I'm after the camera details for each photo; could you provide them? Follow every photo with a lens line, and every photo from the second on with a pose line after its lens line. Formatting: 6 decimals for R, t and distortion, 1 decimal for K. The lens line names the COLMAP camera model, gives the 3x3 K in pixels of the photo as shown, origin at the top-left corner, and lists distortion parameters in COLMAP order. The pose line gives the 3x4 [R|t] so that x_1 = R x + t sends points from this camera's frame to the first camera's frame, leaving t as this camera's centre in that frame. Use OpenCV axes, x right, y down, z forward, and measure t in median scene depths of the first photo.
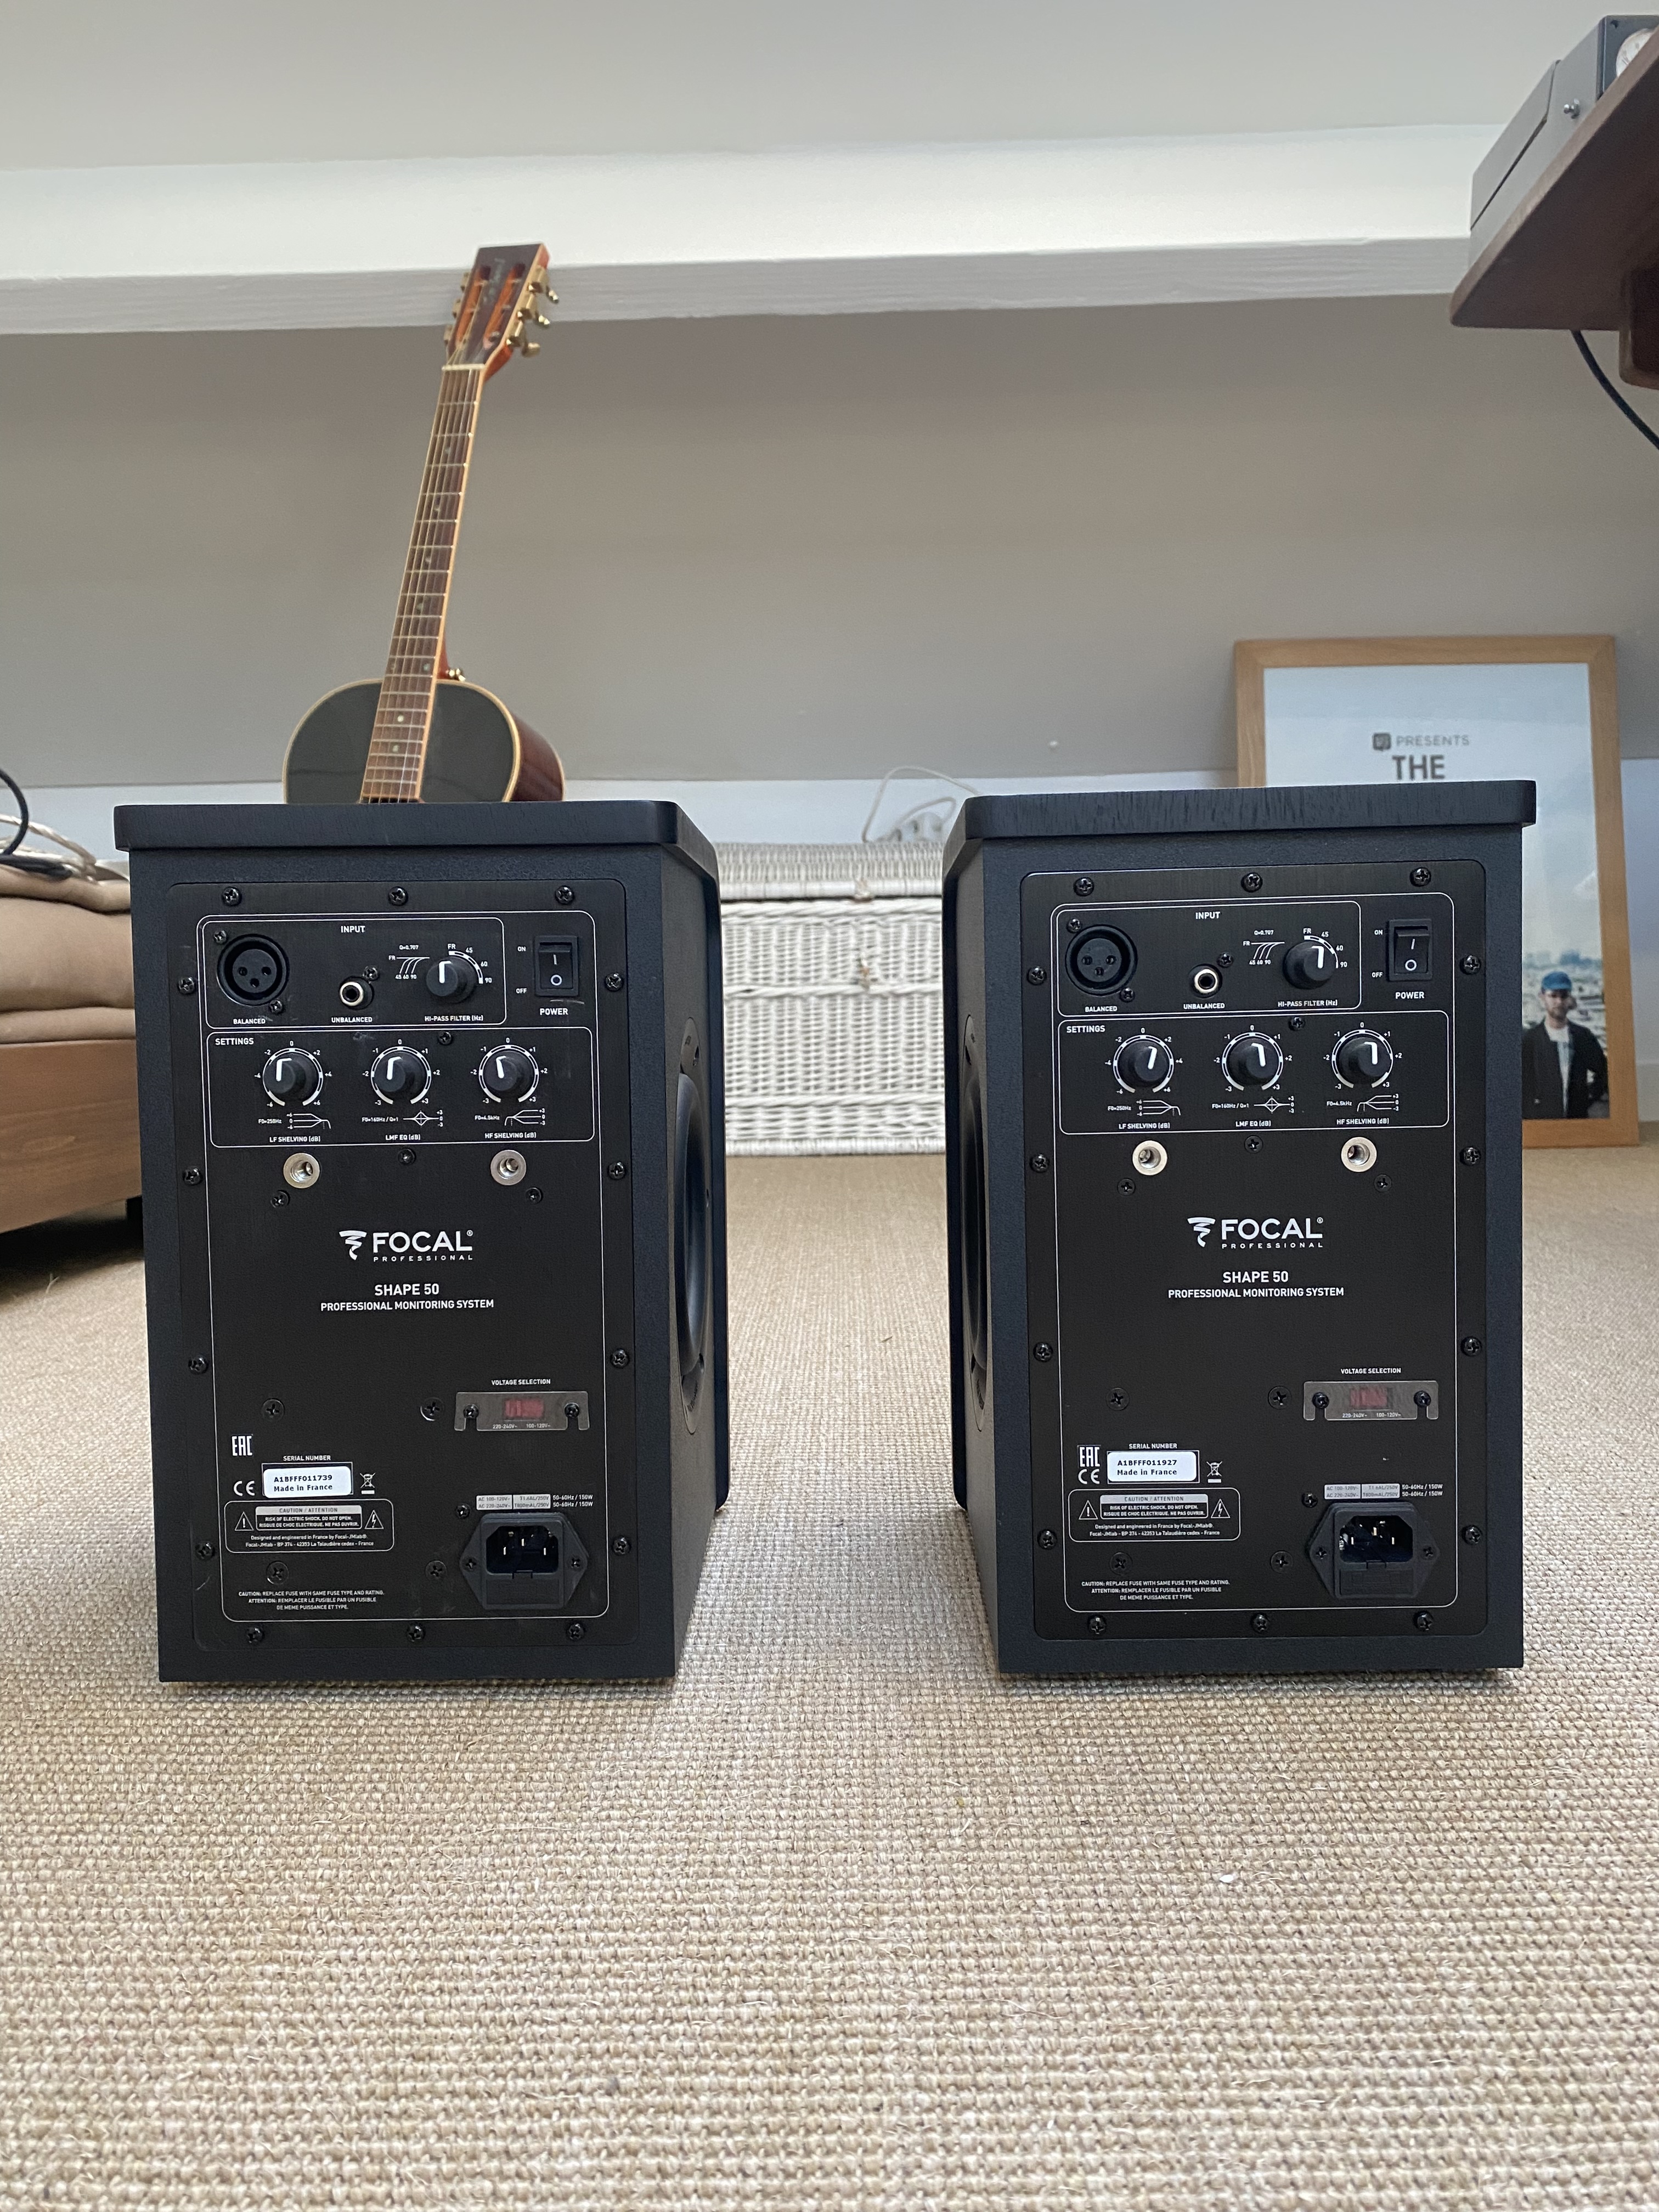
lens RADIAL K [[1763.1, 0, 819.1], [0, 1763.1, 1104.3], [0, 0, 1]] dist [0.031842, -0.033474]
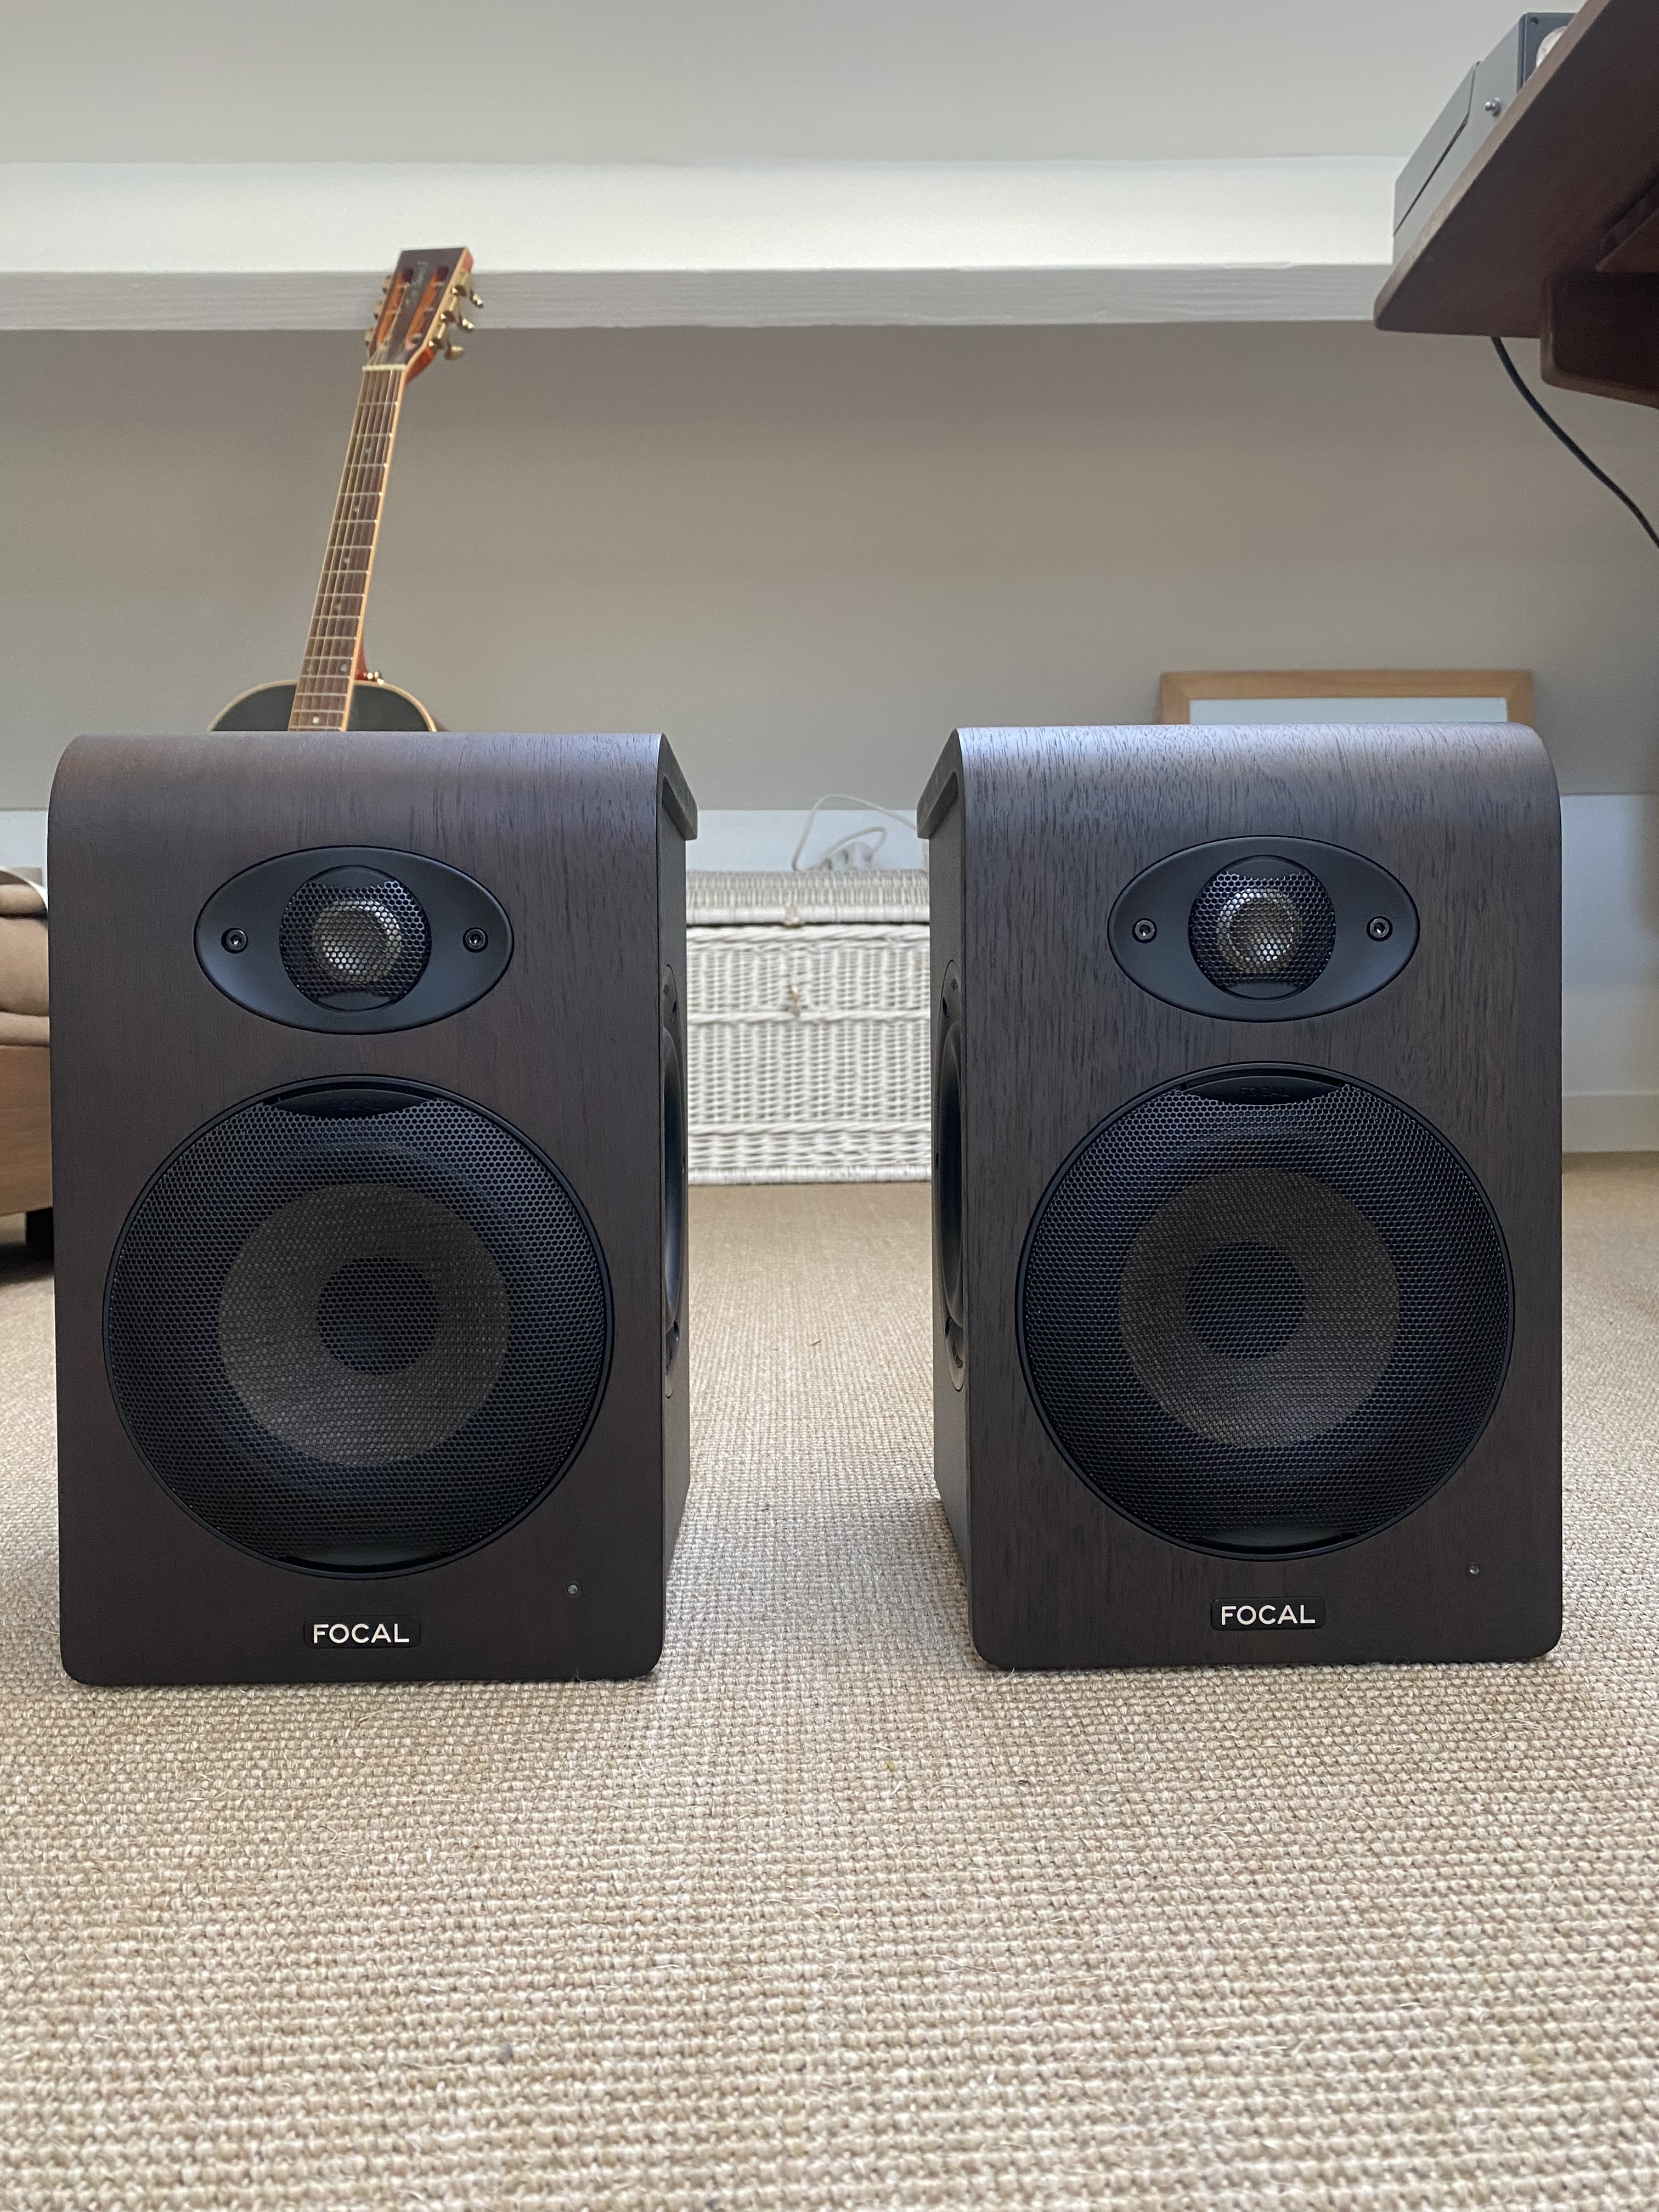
lens RADIAL K [[1763.1, 0, 836.8], [0, 1763.1, 1106.4], [0, 0, 1]] dist [0.031842, -0.033474]
pose [[0.998808, -0.000149, 0.048808, 0.005328], [0.001670, 0.999514, -0.031123, 0.072519], [-0.048780, 0.031168, 0.998323, 0.056697]]
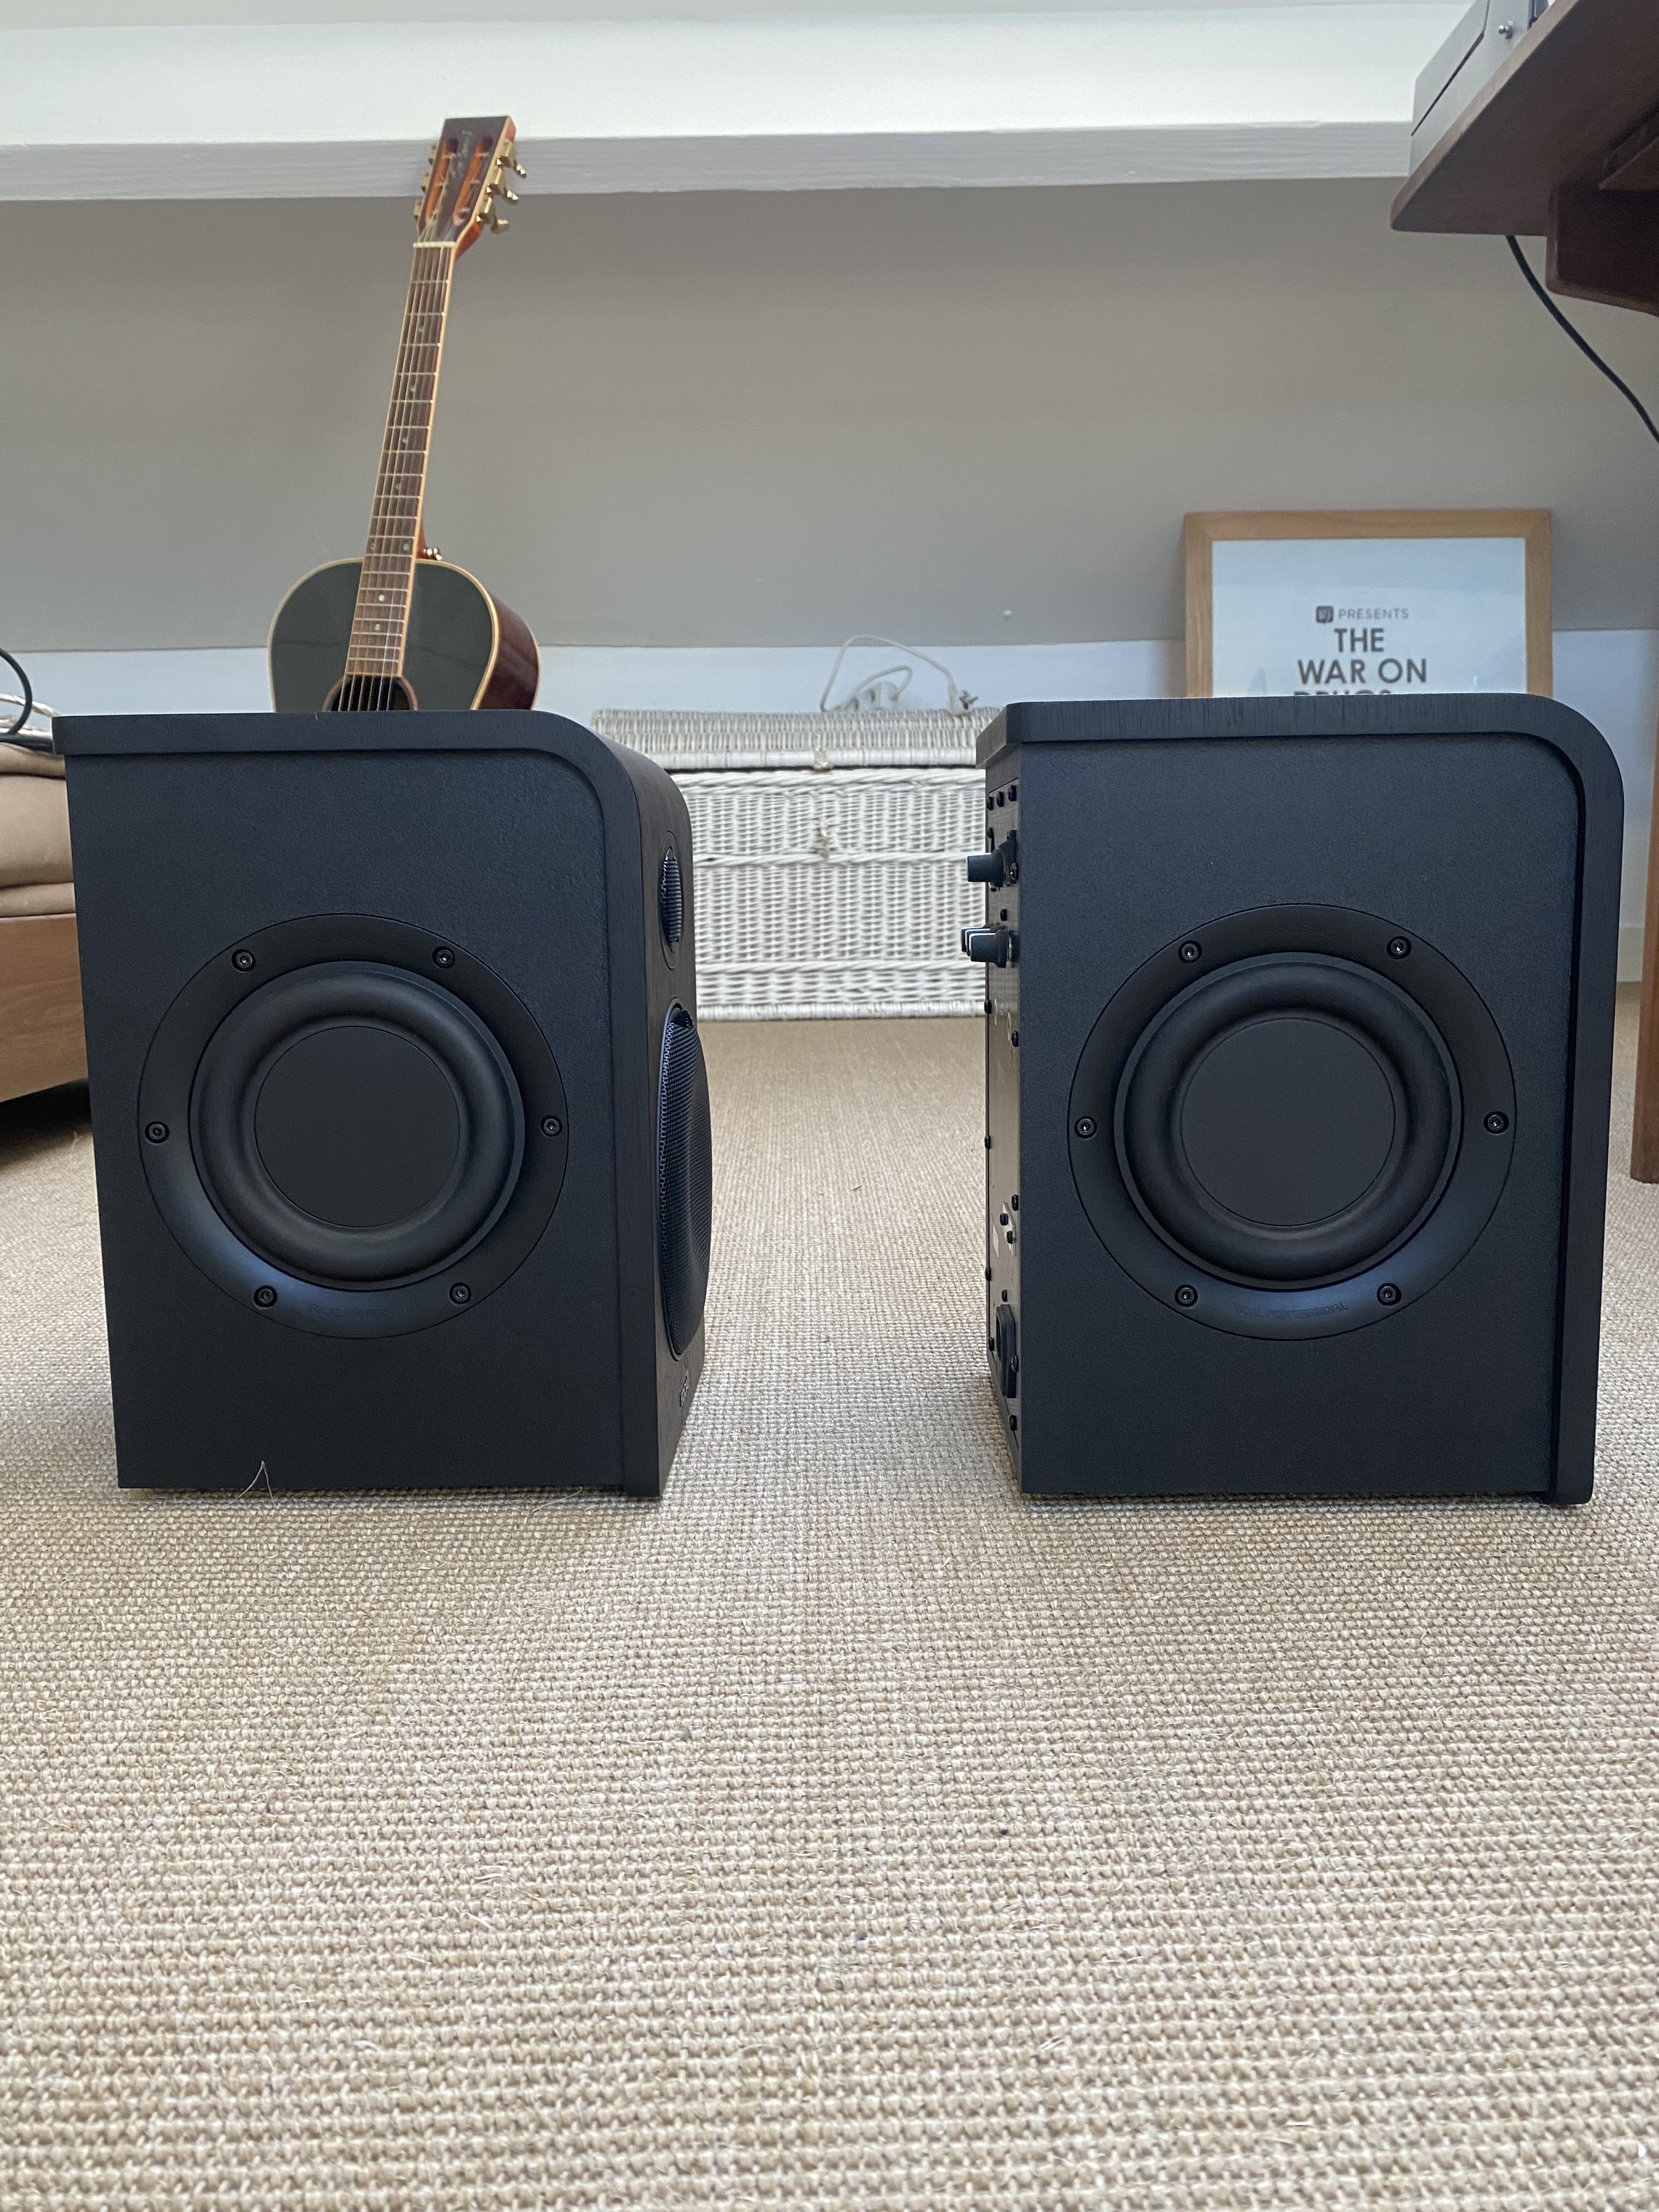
lens RADIAL K [[1763.1, 0, 821.3], [0, 1763.1, 1122.6], [0, 0, 1]] dist [0.031842, -0.033474]
pose [[0.999493, -0.004659, 0.031481, -0.039505], [0.001858, 0.996079, 0.088446, -0.010486], [-0.031770, -0.088343, 0.995583, -0.190922]]
